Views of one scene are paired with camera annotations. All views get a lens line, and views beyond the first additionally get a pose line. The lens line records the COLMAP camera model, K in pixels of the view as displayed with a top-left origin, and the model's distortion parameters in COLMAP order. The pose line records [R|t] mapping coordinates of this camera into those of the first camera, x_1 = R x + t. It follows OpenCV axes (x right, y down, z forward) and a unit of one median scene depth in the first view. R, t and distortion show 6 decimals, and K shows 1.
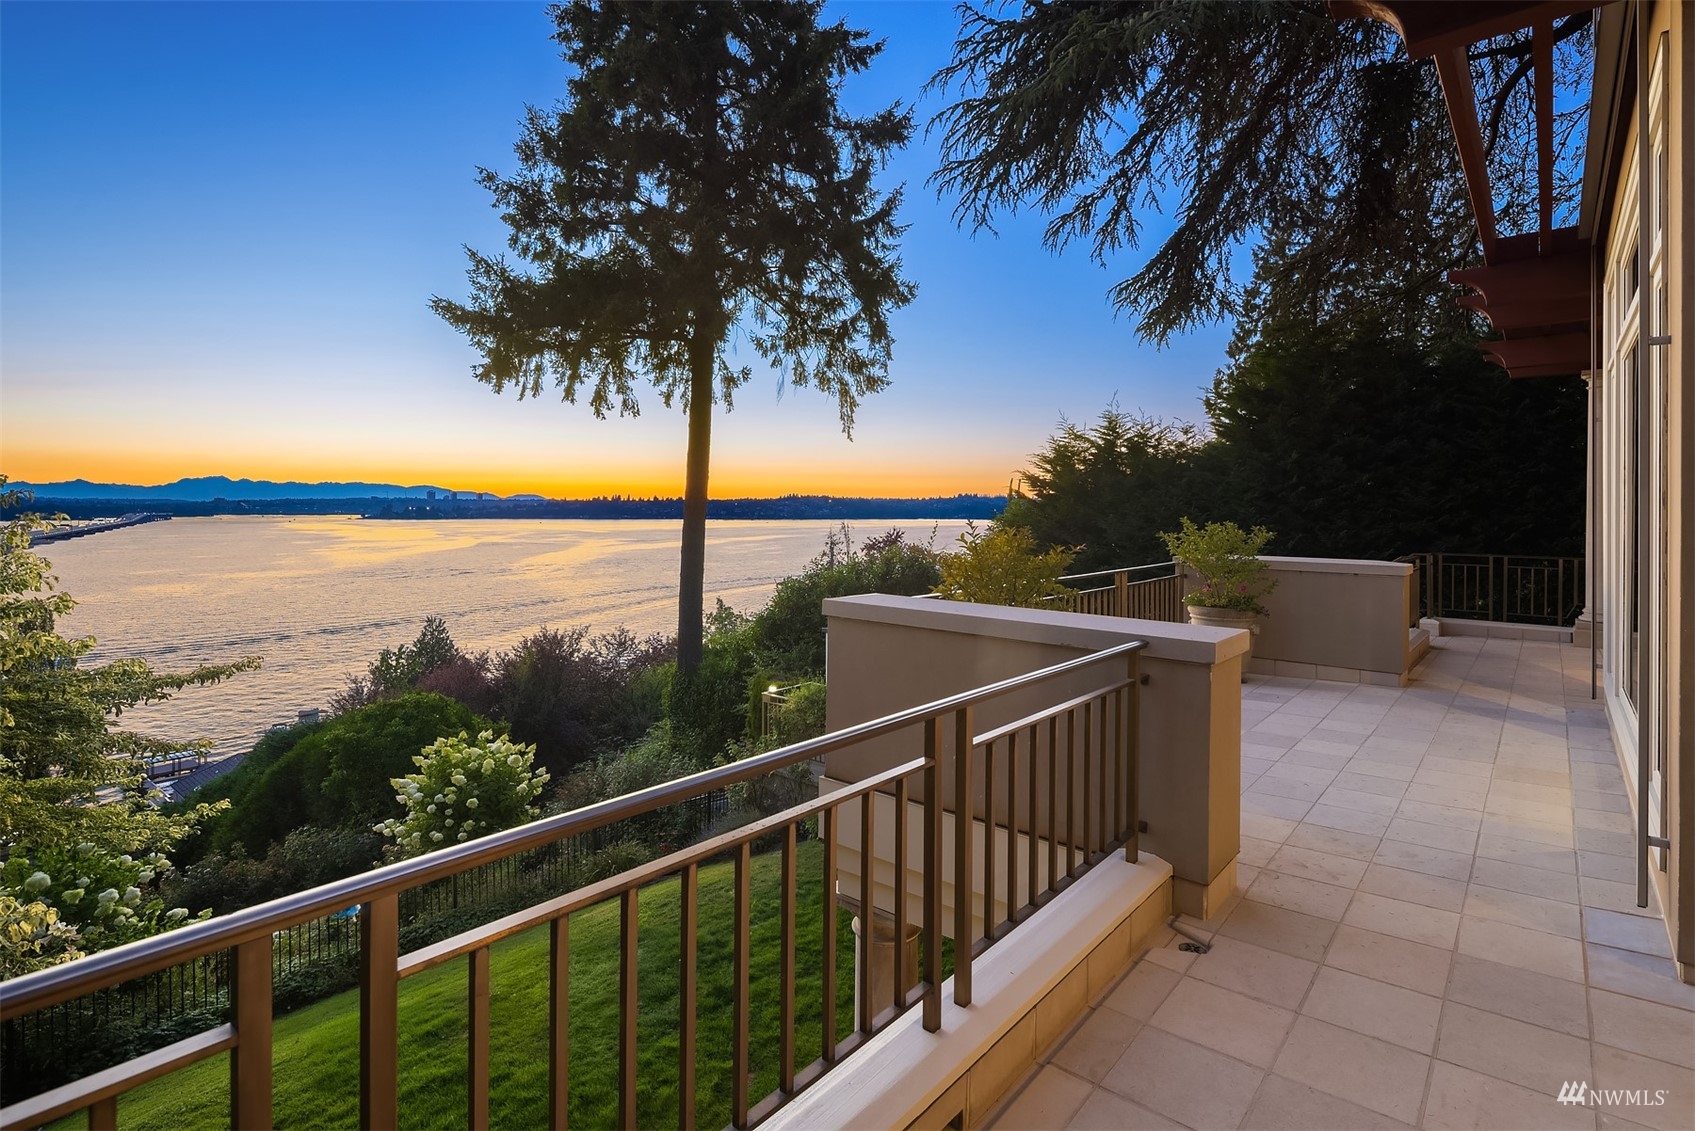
lens RADIAL K [[818.6, 0, 852.9], [0, 818.6, 512.0], [0, 0, 1]] dist [0.002558, -0.000381]
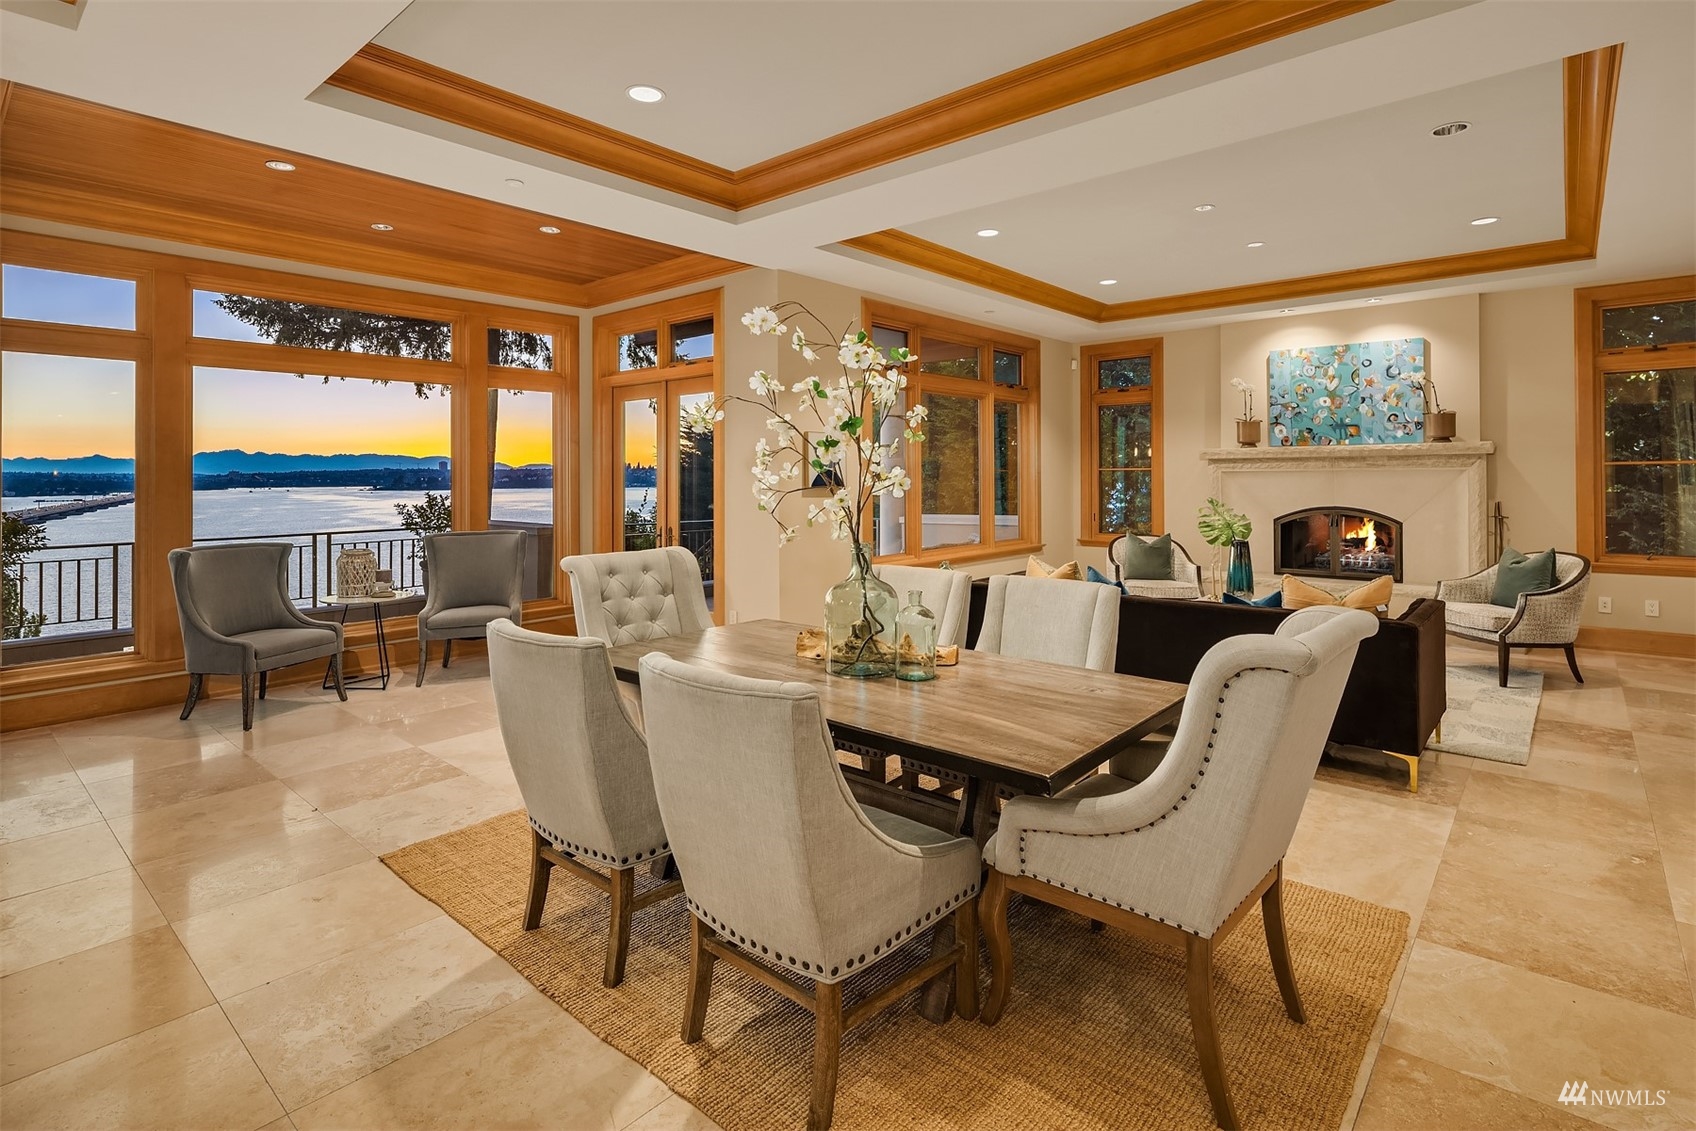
lens RADIAL K [[819.1, 0, 864.7], [0, 819.1, 470.7], [0, 0, 1]] dist [0.002558, -0.000381]
pose [[0.999914, -0.011906, -0.005523, 0.284558], [0.011860, 0.999895, -0.008269, -0.000977], [0.005620, 0.008203, 0.999951, -0.086082]]
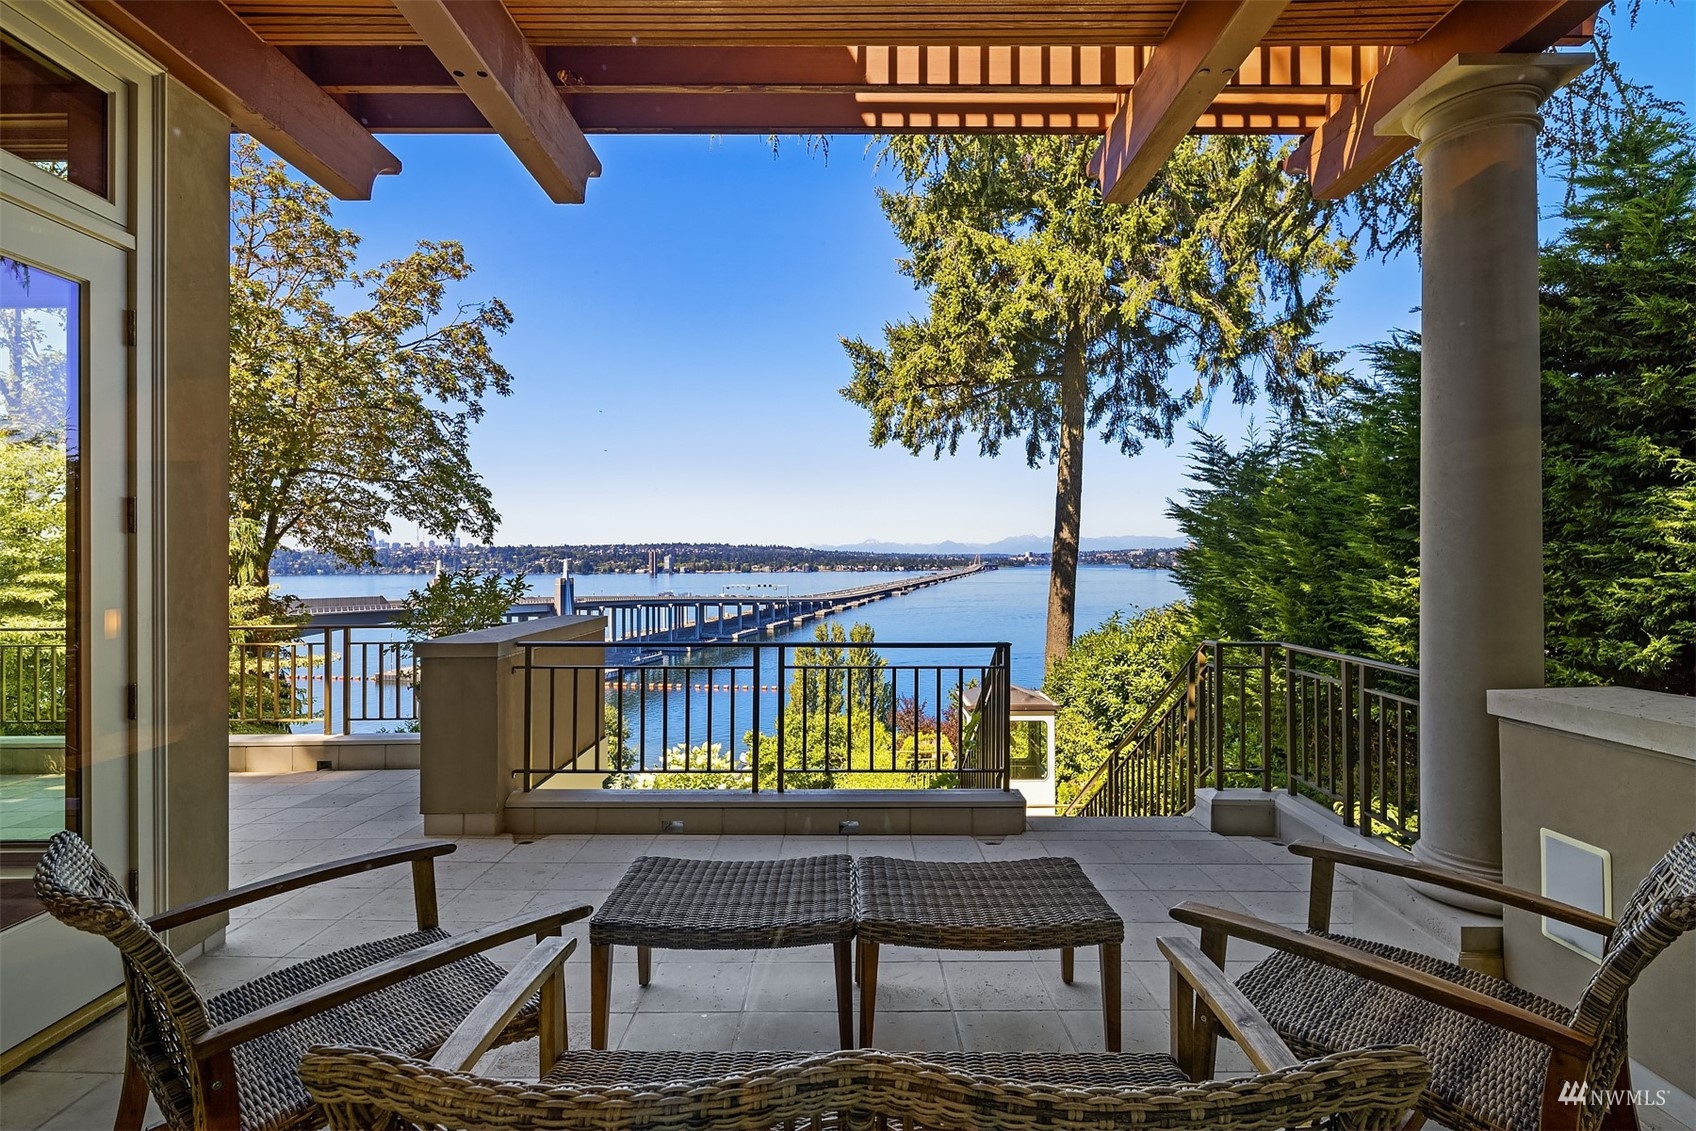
lens RADIAL K [[819.1, 0, 863.9], [0, 819.1, 562.2], [0, 0, 1]] dist [0.002558, -0.000381]
pose [[0.649780, -0.007889, -0.760081, 0.320632], [0.008303, 0.999960, -0.003280, 0.003420], [0.760077, -0.004180, 0.649819, 0.185512]]
